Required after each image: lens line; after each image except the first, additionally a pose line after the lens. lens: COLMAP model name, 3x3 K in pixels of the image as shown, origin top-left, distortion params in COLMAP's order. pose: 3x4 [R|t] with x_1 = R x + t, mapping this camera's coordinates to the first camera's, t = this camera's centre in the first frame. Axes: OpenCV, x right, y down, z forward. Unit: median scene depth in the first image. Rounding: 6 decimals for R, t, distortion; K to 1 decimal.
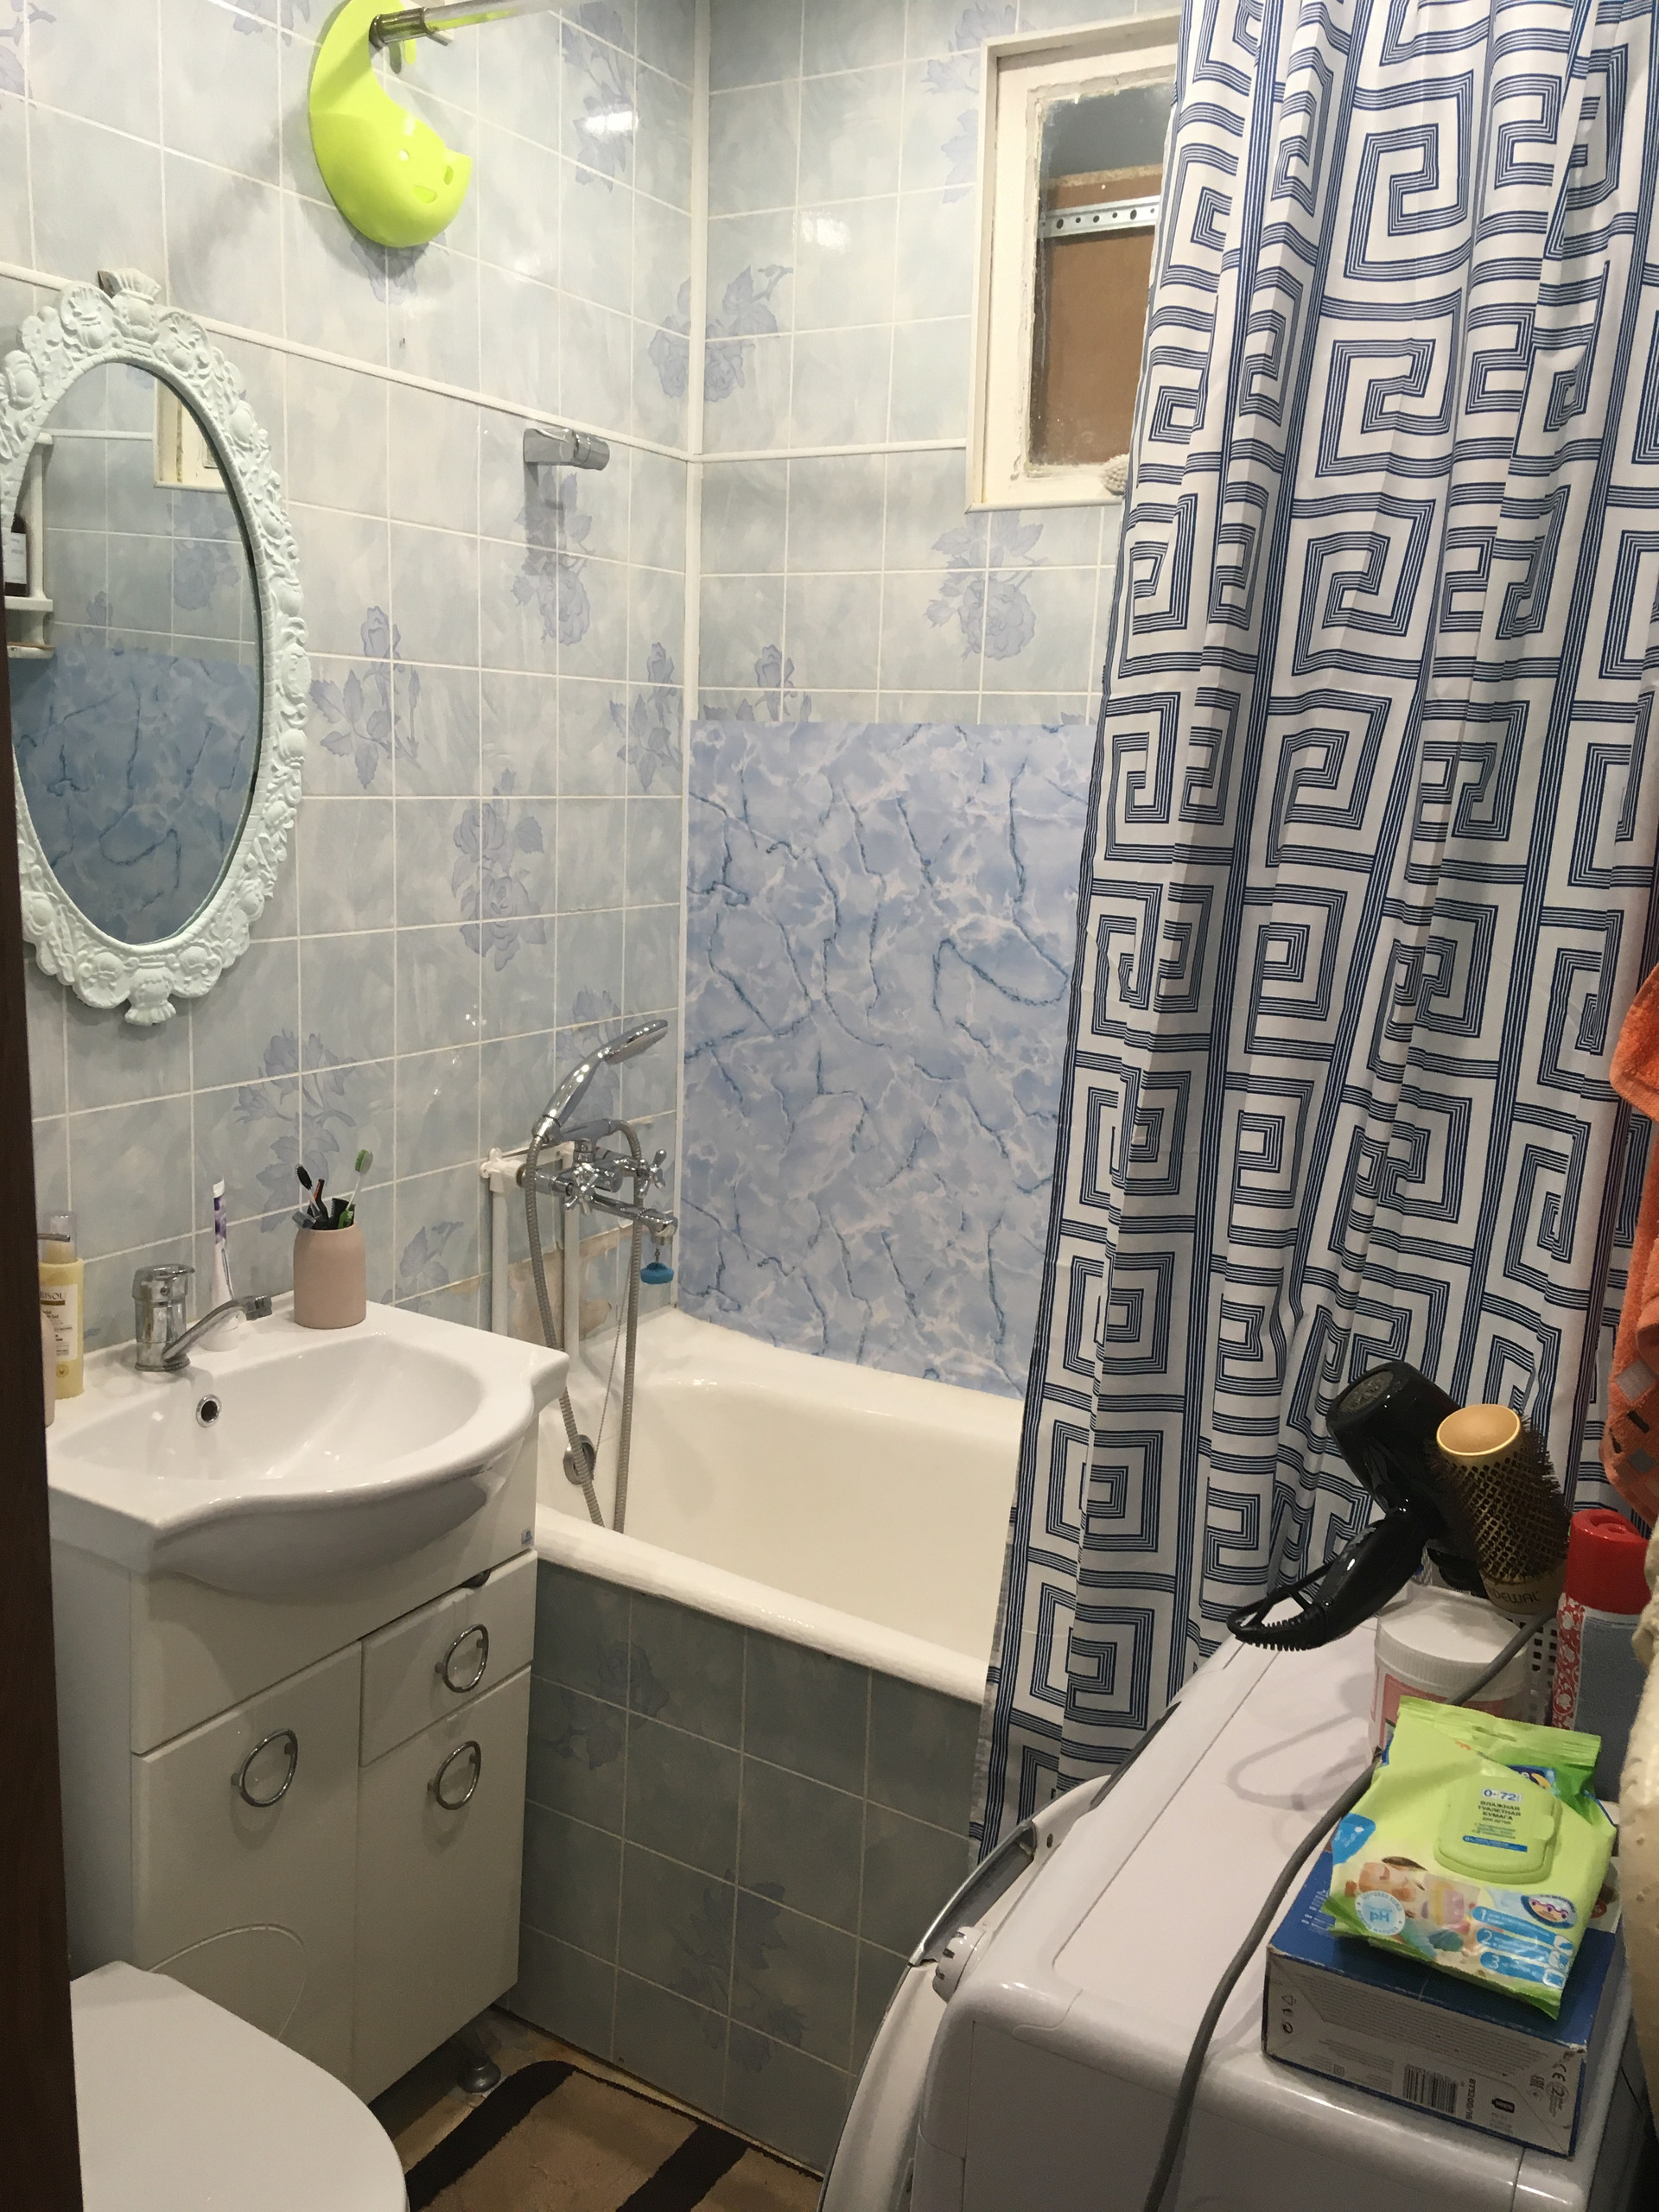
lens RADIAL K [[1865.5, 0, 821.9], [0, 1865.5, 1104.3], [0, 0, 1]] dist [0.120746, -0.186141]
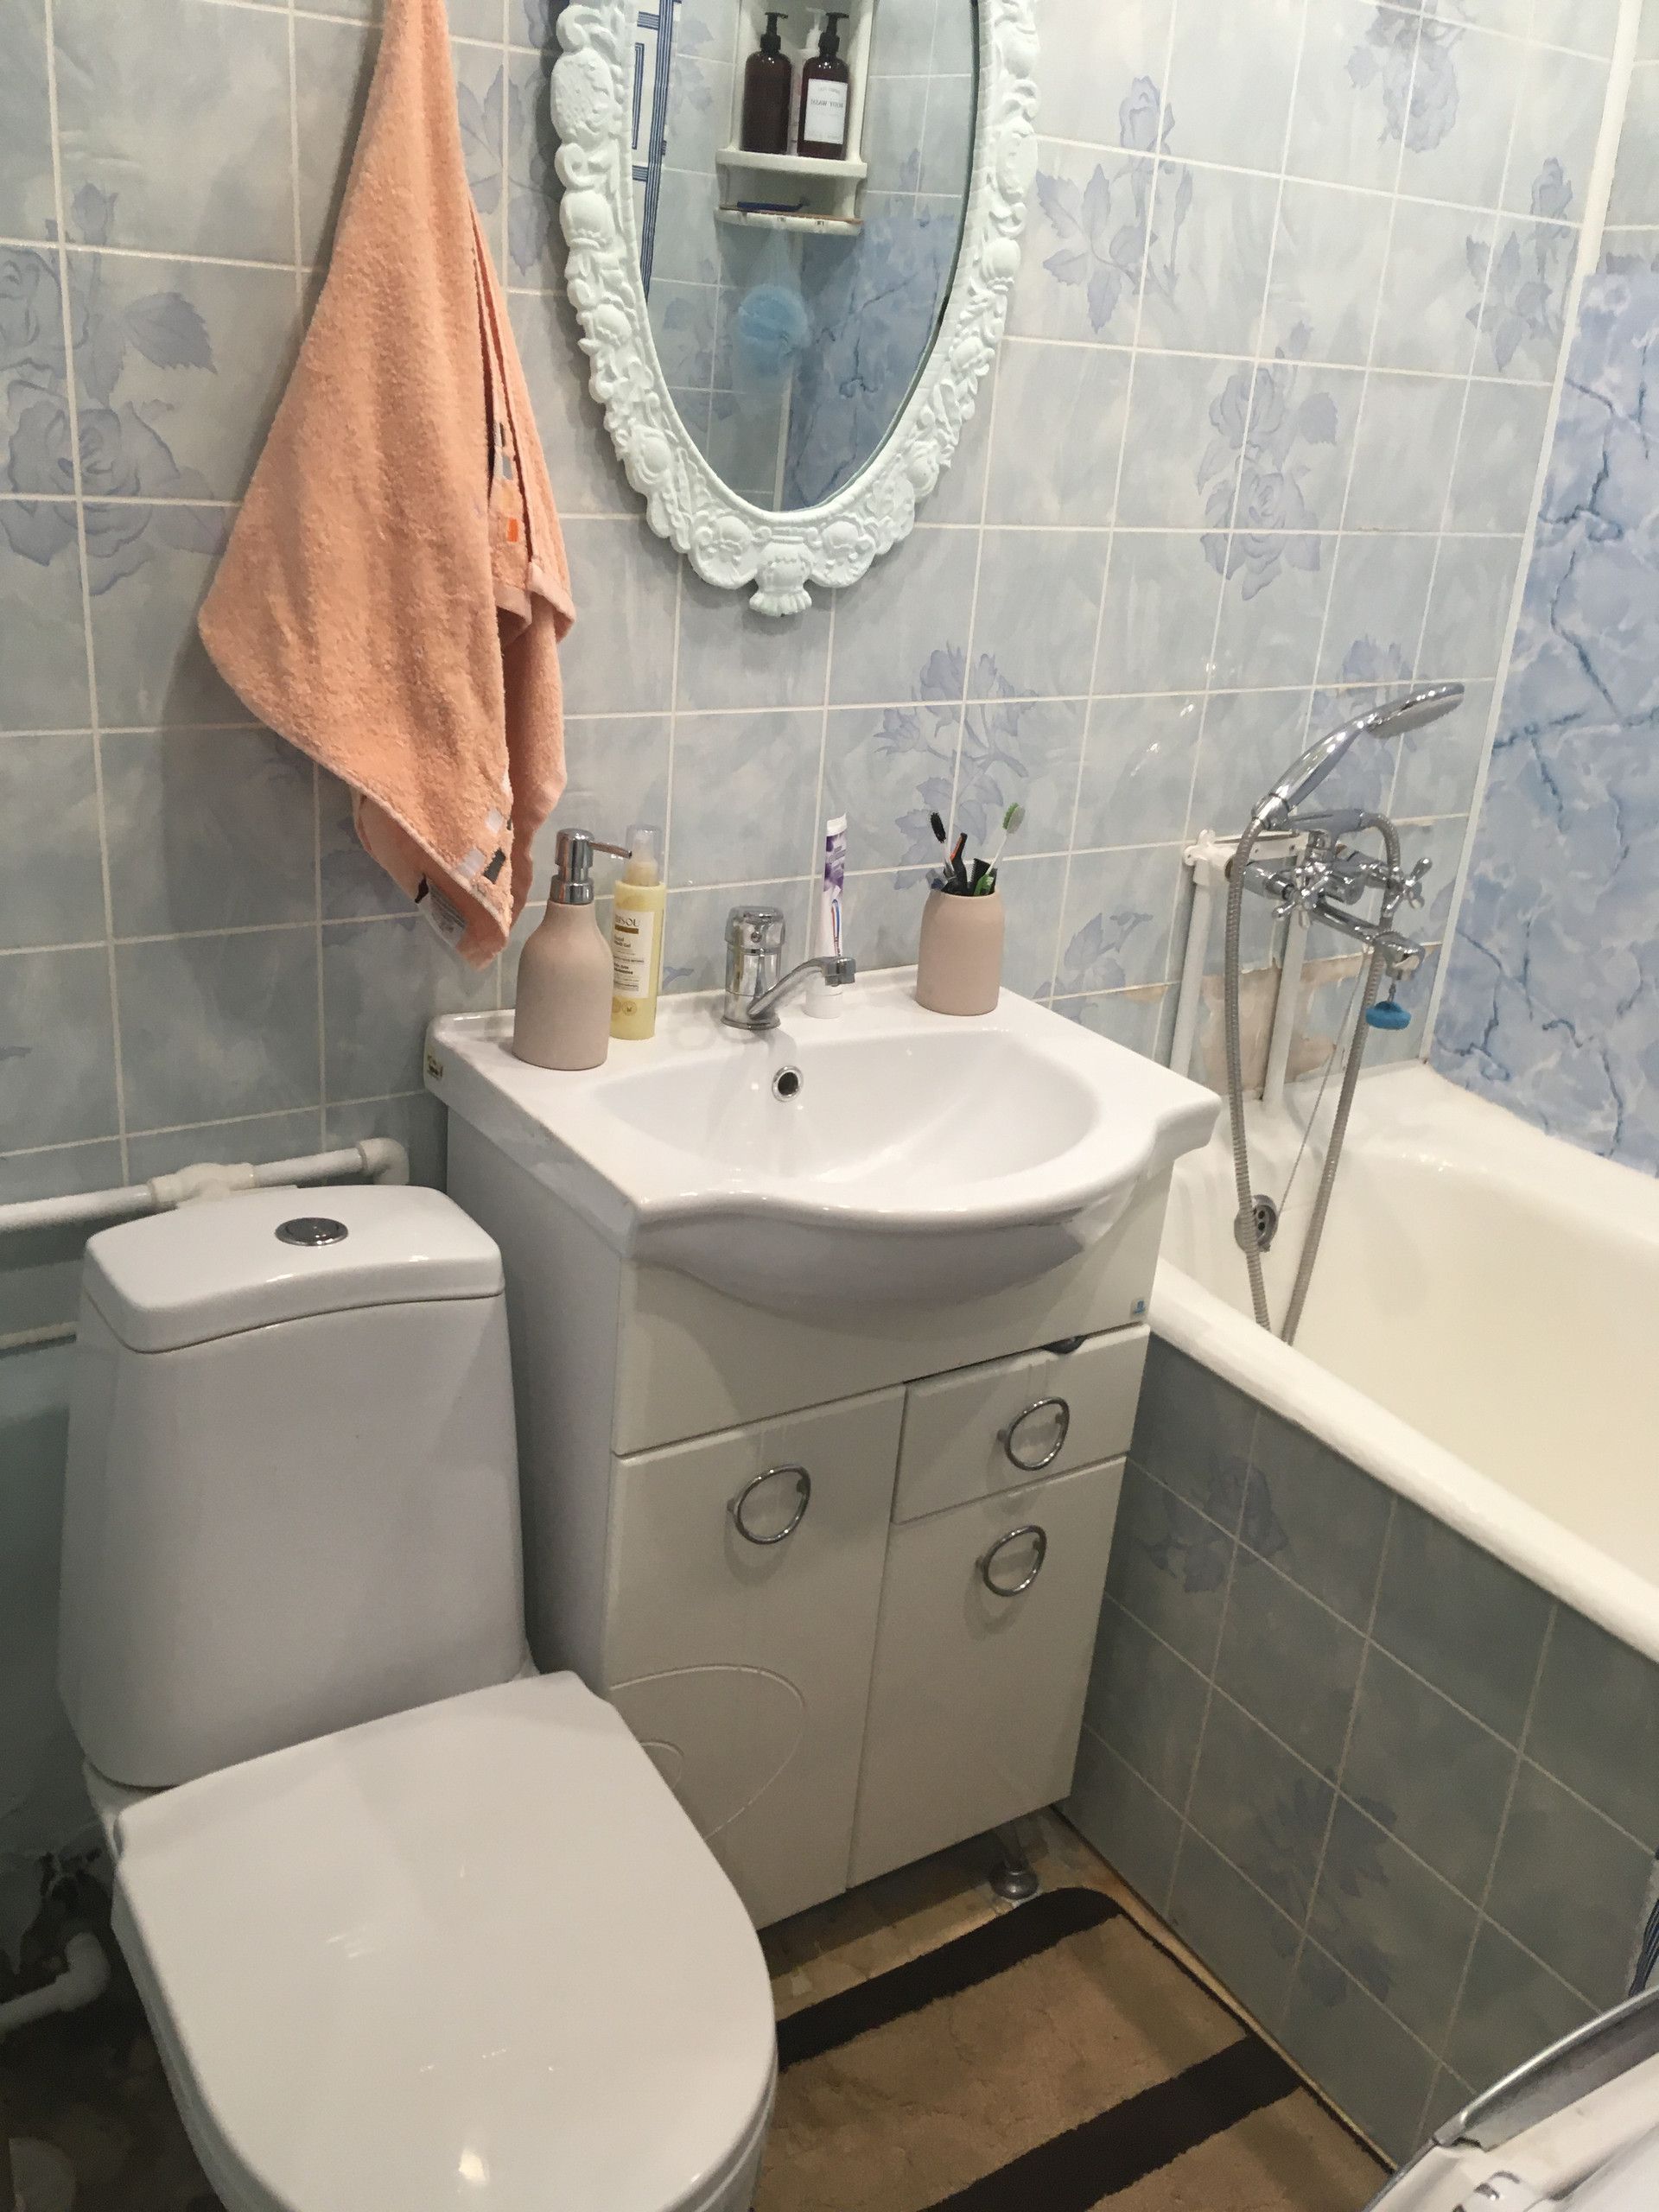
lens RADIAL K [[1870.7, 0, 806.8], [0, 1870.7, 1106.2], [0, 0, 1]] dist [0.124305, -0.185671]
pose [[0.892422, 0.181172, -0.413231, 0.033765], [-0.115649, 0.977096, 0.178629, 0.017888], [0.436129, -0.111623, 0.892935, 0.225099]]
